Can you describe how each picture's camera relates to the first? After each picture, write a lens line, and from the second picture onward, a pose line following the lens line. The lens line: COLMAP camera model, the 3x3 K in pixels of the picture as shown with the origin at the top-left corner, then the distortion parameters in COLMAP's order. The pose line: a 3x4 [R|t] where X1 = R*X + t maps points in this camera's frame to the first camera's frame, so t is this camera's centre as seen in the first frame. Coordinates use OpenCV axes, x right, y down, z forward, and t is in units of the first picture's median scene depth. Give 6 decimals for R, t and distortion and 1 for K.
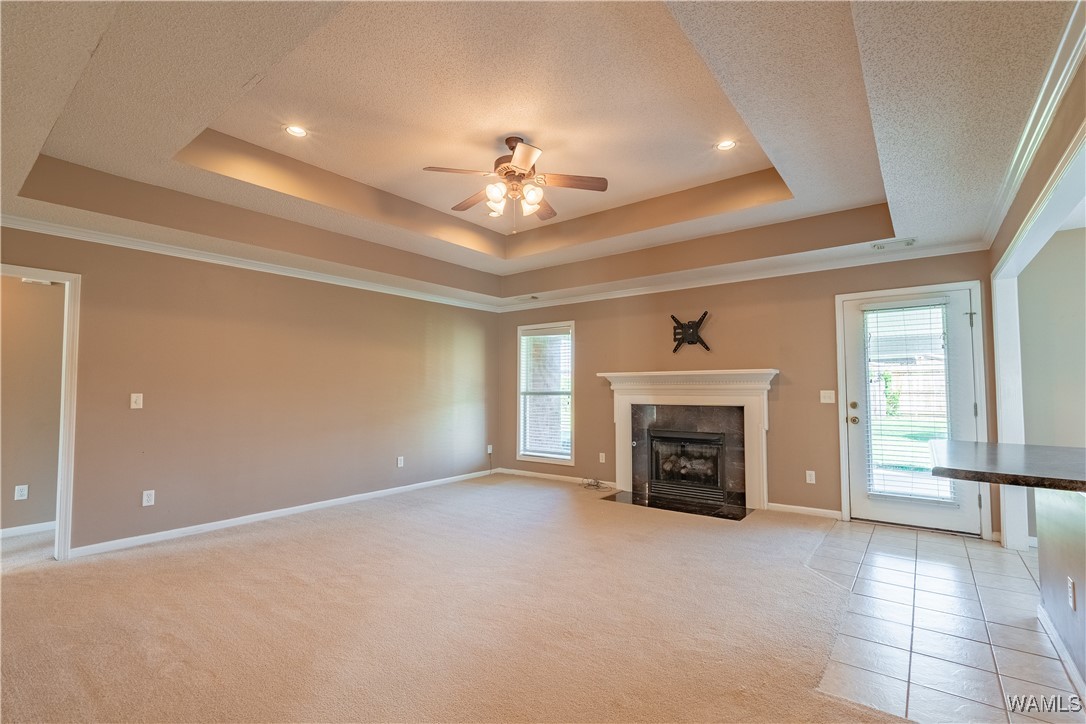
lens RADIAL K [[491.5, 0, 543.0], [0, 491.5, 362.0], [0, 0, 1]] dist [-0.000892, -0.000092]
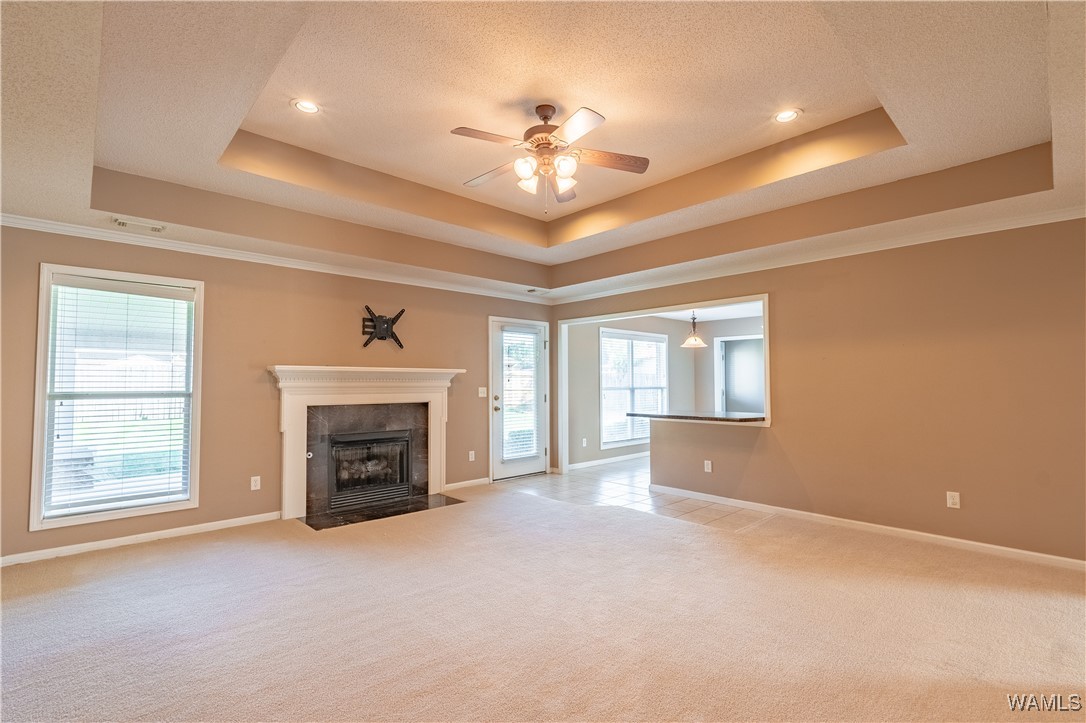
lens RADIAL K [[503.7, 0, 543.0], [0, 503.7, 361.5], [0, 0, 1]] dist [0.000418, 0.000024]
pose [[0.166482, 0.043693, 0.985076, -0.632994], [-0.053288, 0.997957, -0.035258, 0.024966], [-0.984604, -0.046623, 0.168470, 0.549411]]
